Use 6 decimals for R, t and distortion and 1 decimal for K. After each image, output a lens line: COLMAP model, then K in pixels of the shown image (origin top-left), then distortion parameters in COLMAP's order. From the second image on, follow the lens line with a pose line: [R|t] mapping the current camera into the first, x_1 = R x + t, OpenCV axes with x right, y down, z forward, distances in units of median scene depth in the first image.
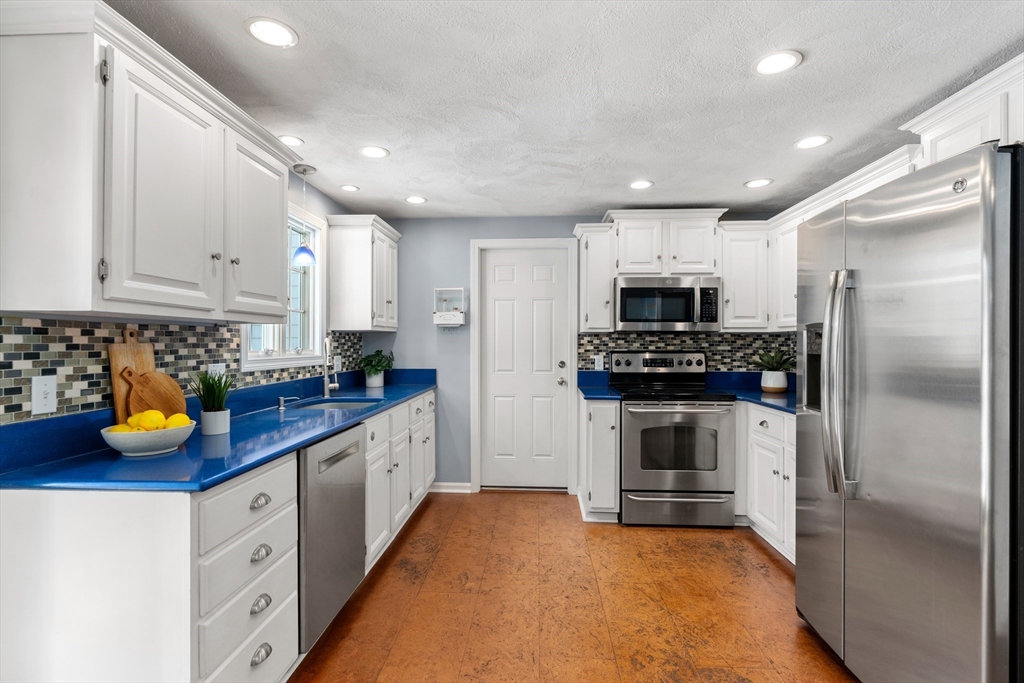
lens RADIAL K [[470.8, 0, 509.3], [0, 470.8, 342.1], [0, 0, 1]] dist [-0.004423, 0.002986]
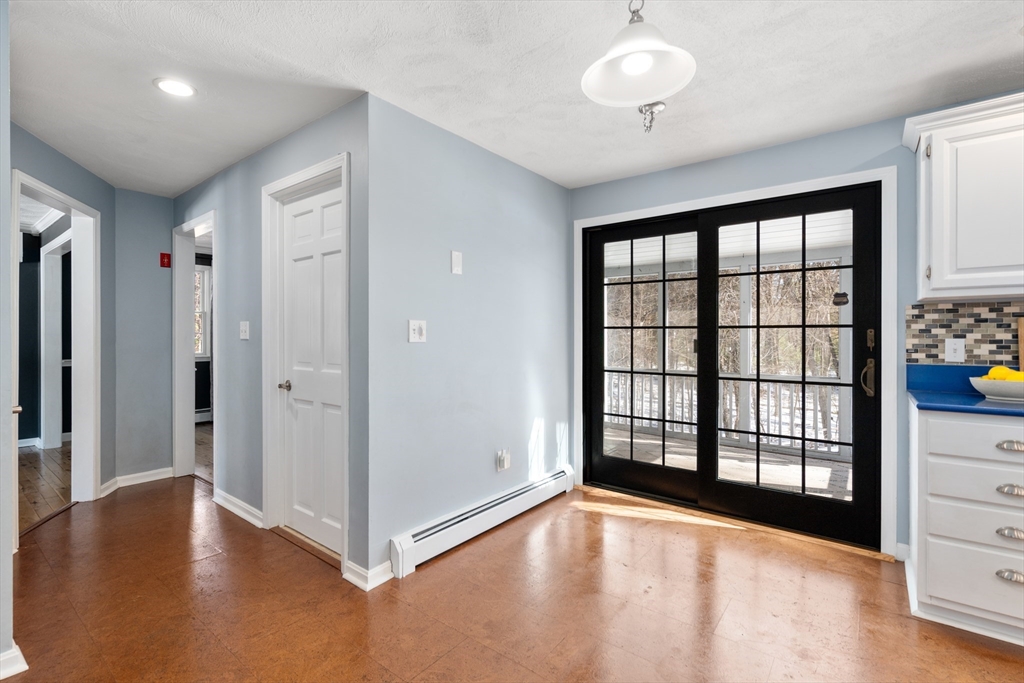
lens RADIAL K [[470.8, 0, 494.1], [0, 470.8, 334.2], [0, 0, 1]] dist [-0.004423, 0.002986]
pose [[-0.566505, -0.008183, -0.824017, 0.770120], [-0.002251, 0.999962, -0.008383, 0.046657], [0.824055, -0.002894, -0.566503, 0.388832]]
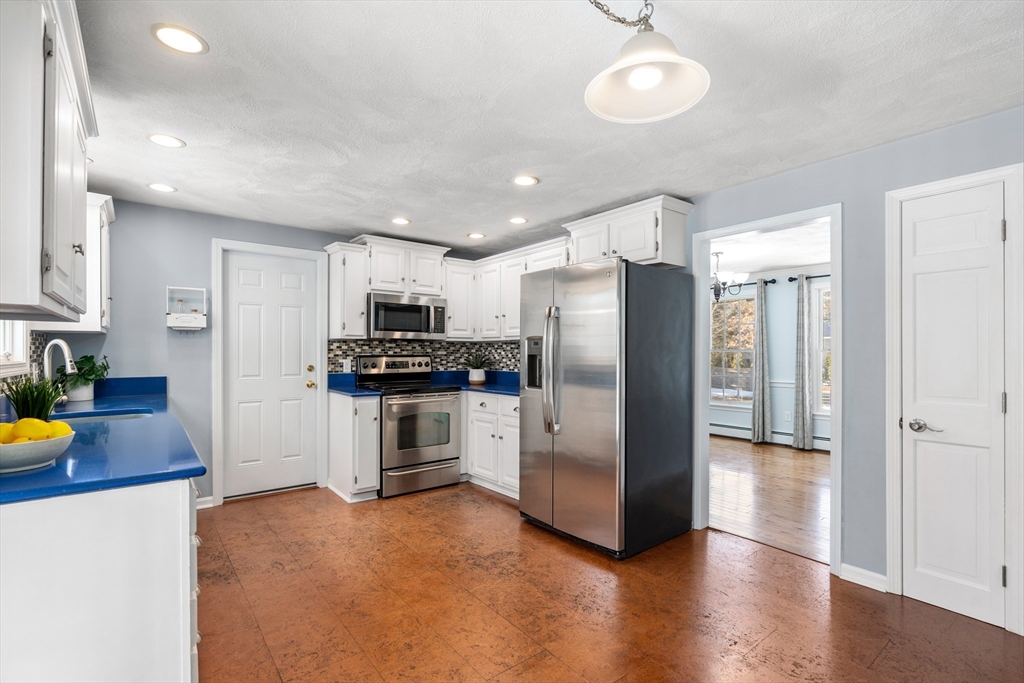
lens RADIAL K [[470.8, 0, 513.4], [0, 470.8, 351.8], [0, 0, 1]] dist [-0.004423, 0.002986]
pose [[0.741330, 0.000266, 0.671141, -0.460853], [-0.001605, 0.999998, 0.001377, 0.012556], [-0.671139, -0.002099, 0.741328, -0.172544]]
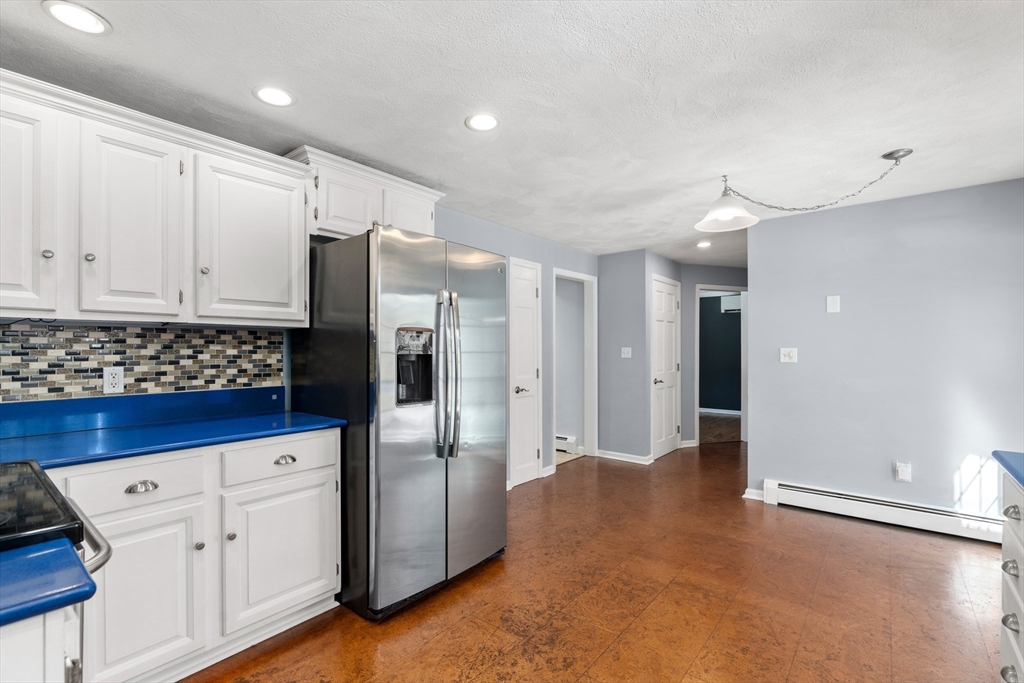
lens RADIAL K [[470.8, 0, 505.7], [0, 470.8, 340.9], [0, 0, 1]] dist [-0.004423, 0.002986]
pose [[-0.810339, 0.005414, 0.585937, -0.173836], [-0.004232, 0.999877, -0.015090, 0.009876], [-0.585947, -0.014708, -0.810216, 1.551567]]
